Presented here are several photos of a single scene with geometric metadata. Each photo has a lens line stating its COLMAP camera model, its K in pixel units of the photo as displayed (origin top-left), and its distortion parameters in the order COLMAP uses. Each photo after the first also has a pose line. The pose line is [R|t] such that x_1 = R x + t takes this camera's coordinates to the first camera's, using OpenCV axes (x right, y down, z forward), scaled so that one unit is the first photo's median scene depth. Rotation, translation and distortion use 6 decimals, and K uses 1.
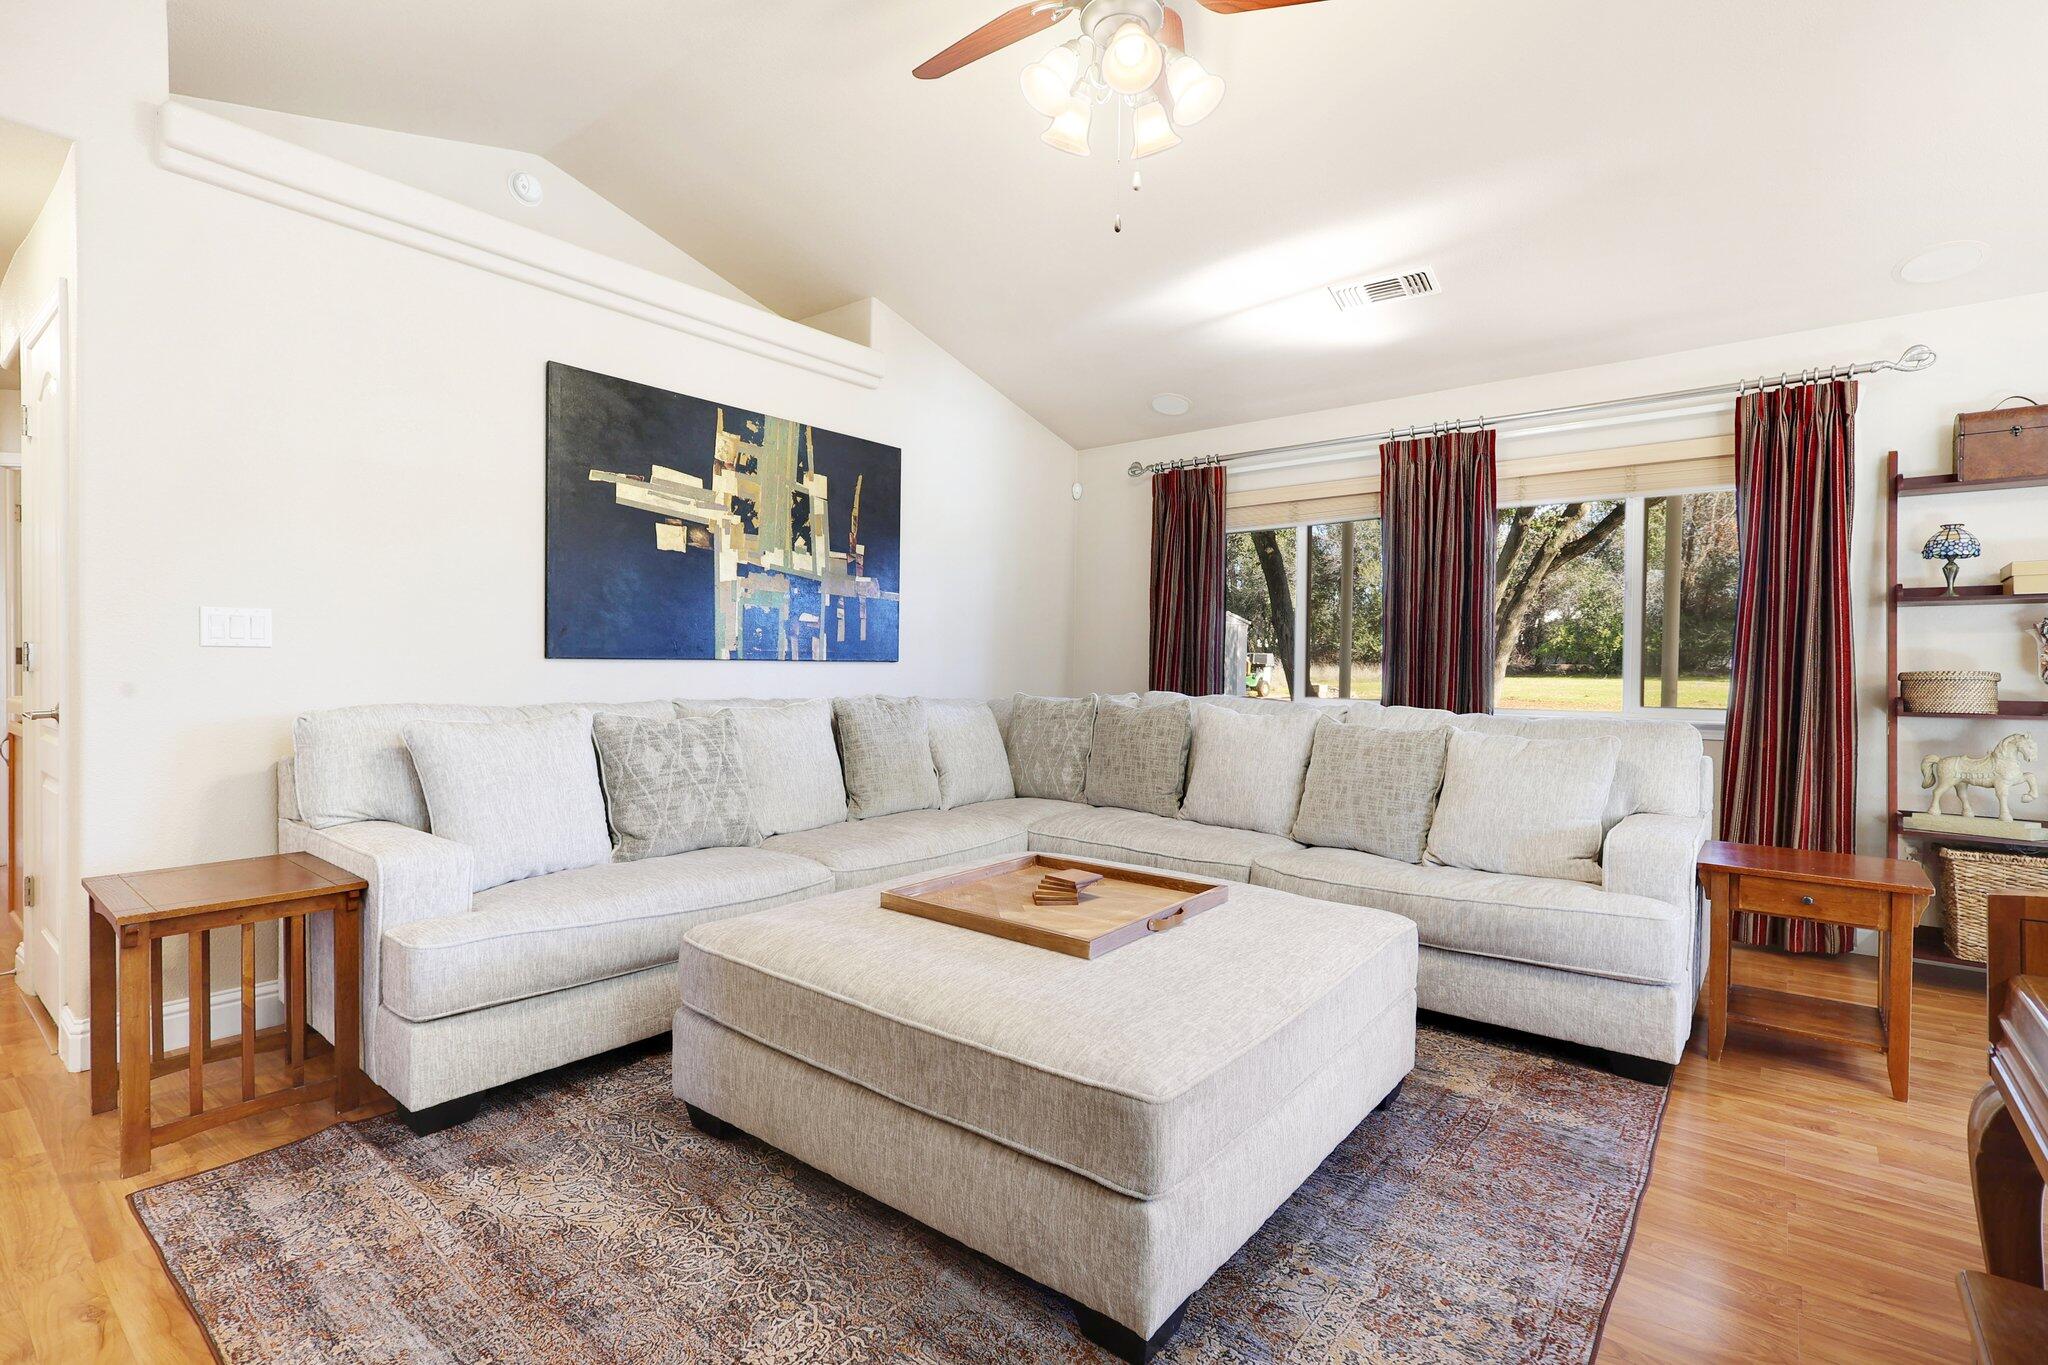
lens RADIAL K [[948.1, 0, 1035.7], [0, 948.1, 685.6], [0, 0, 1]] dist [-0.001797, 0.001451]
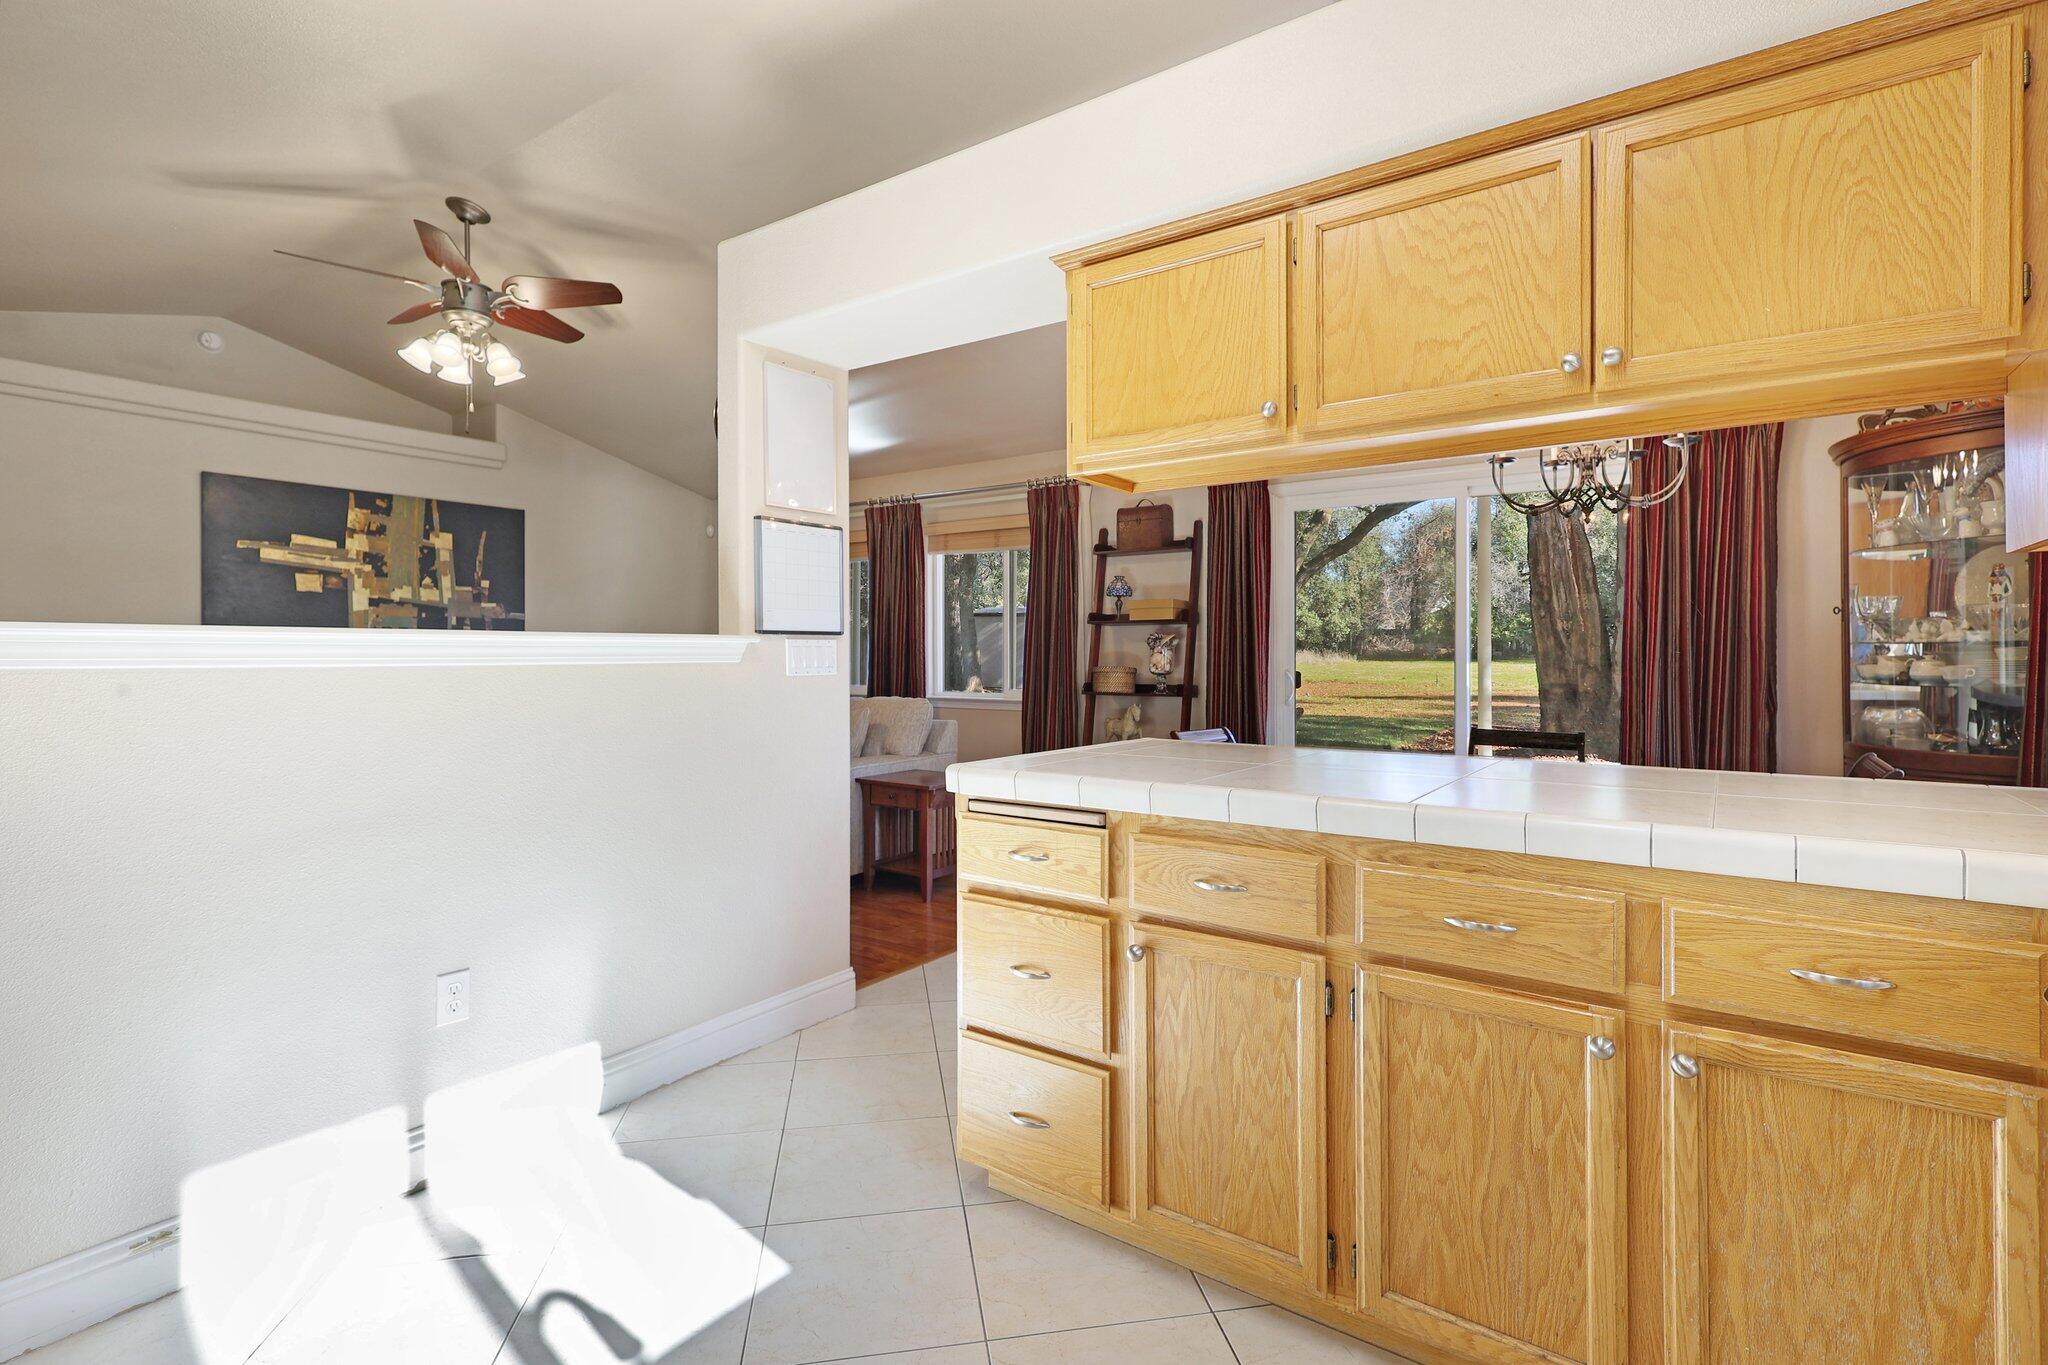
lens RADIAL K [[948.1, 0, 1054.2], [0, 948.1, 659.1], [0, 0, 1]] dist [-0.001797, 0.001451]
pose [[0.996630, -0.009752, 0.081445, 0.613349], [0.010833, 0.999859, -0.012838, -0.005248], [-0.081309, 0.013677, 0.996595, -0.530836]]
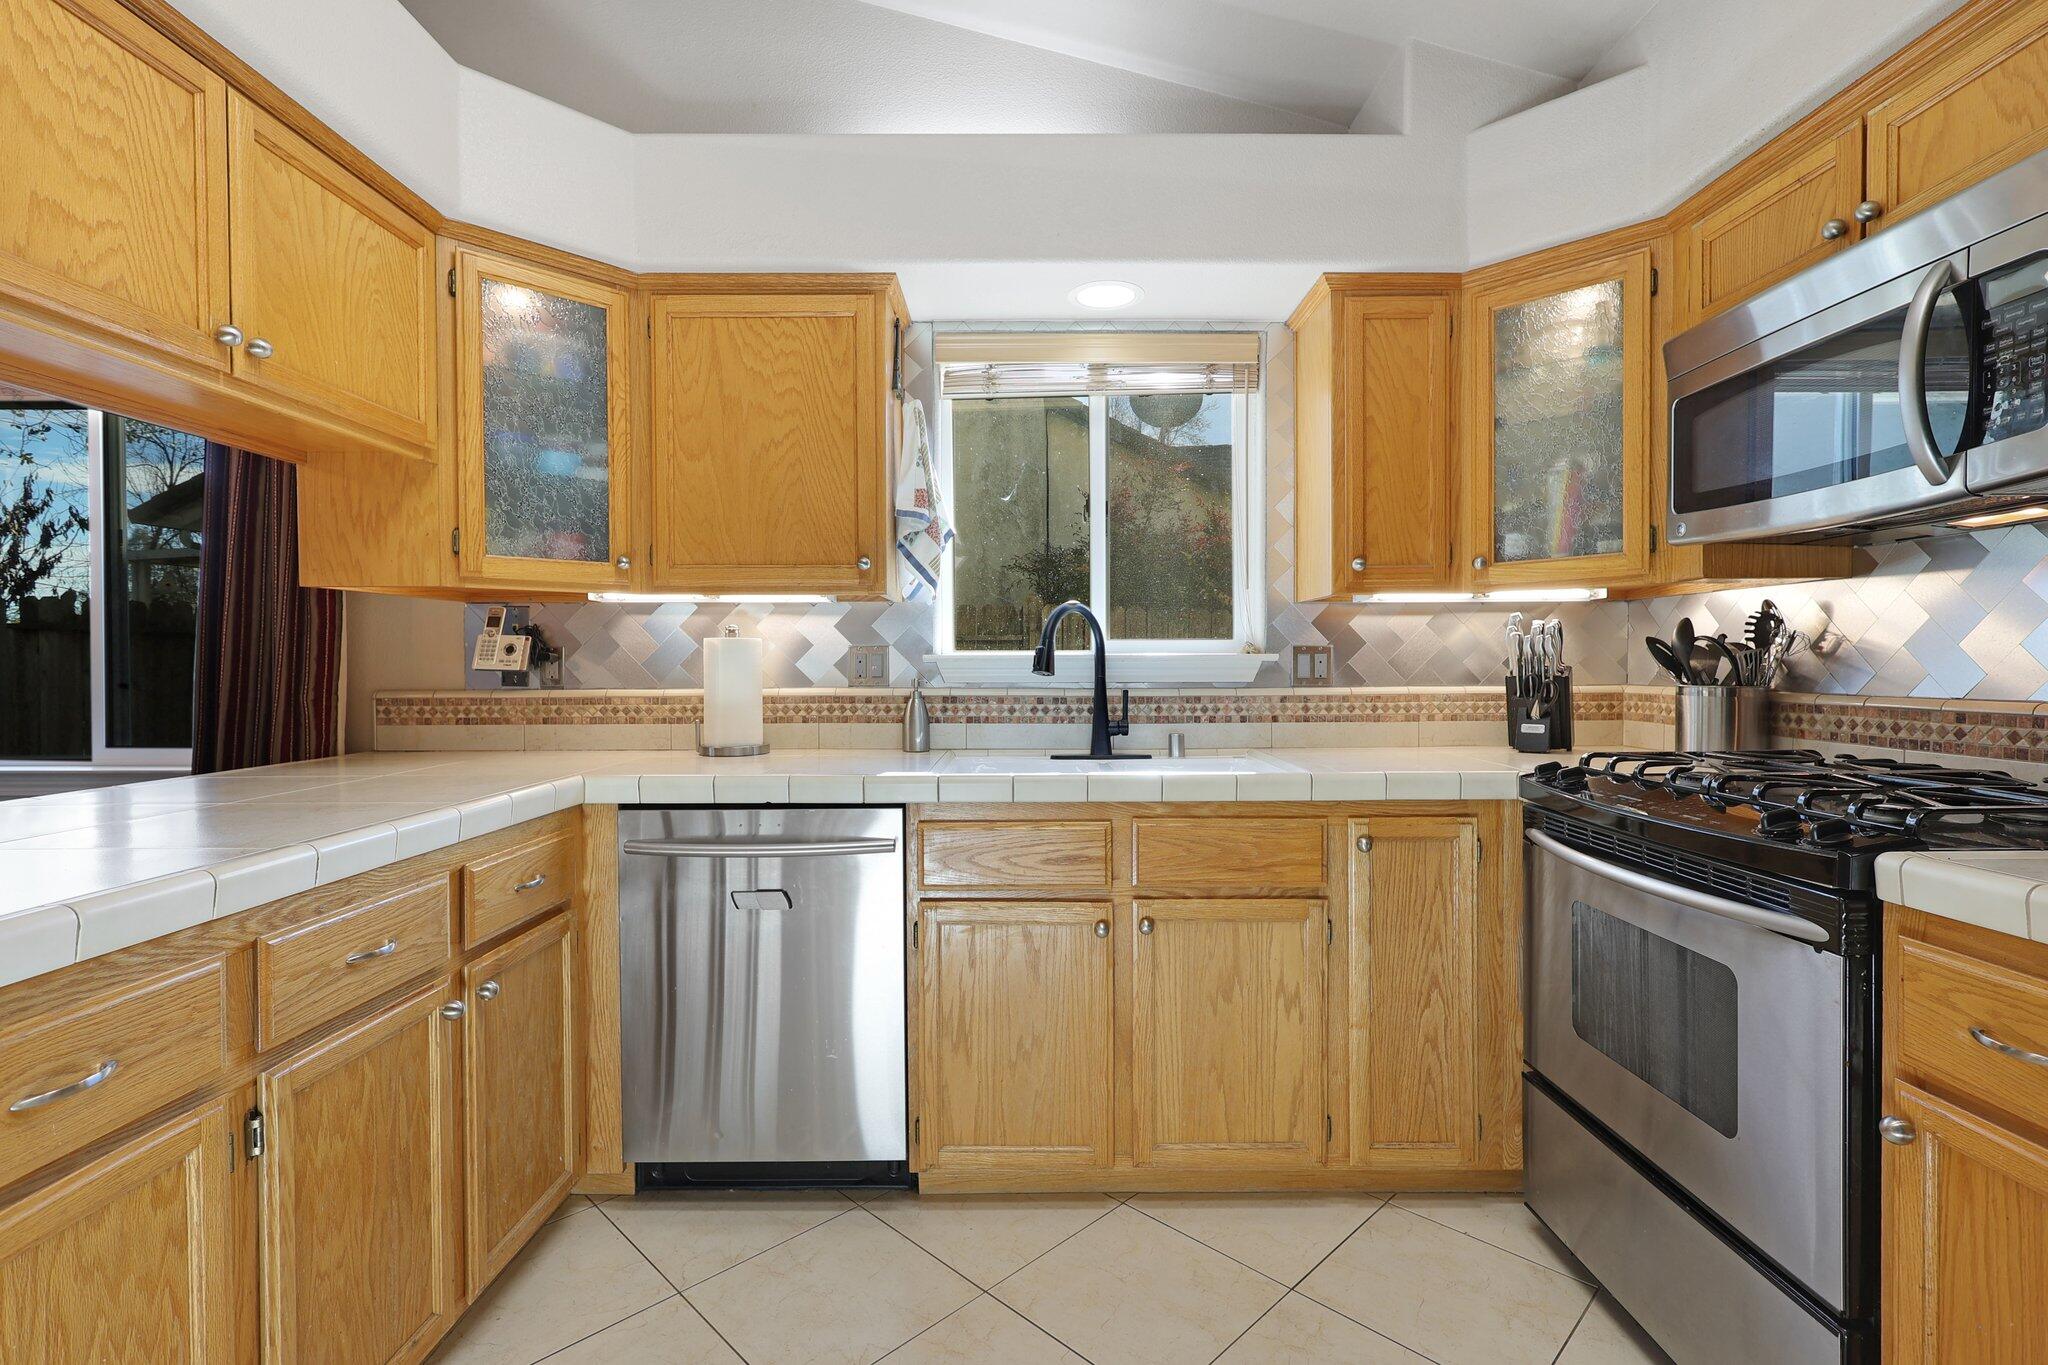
lens RADIAL K [[948.1, 0, 1018.4], [0, 948.1, 673.4], [0, 0, 1]] dist [-0.001797, 0.001451]
pose [[-0.618694, -0.014477, 0.785498, 0.397260], [0.012519, 0.999522, 0.028282, -0.012537], [-0.785532, 0.027331, -0.618217, -0.157408]]
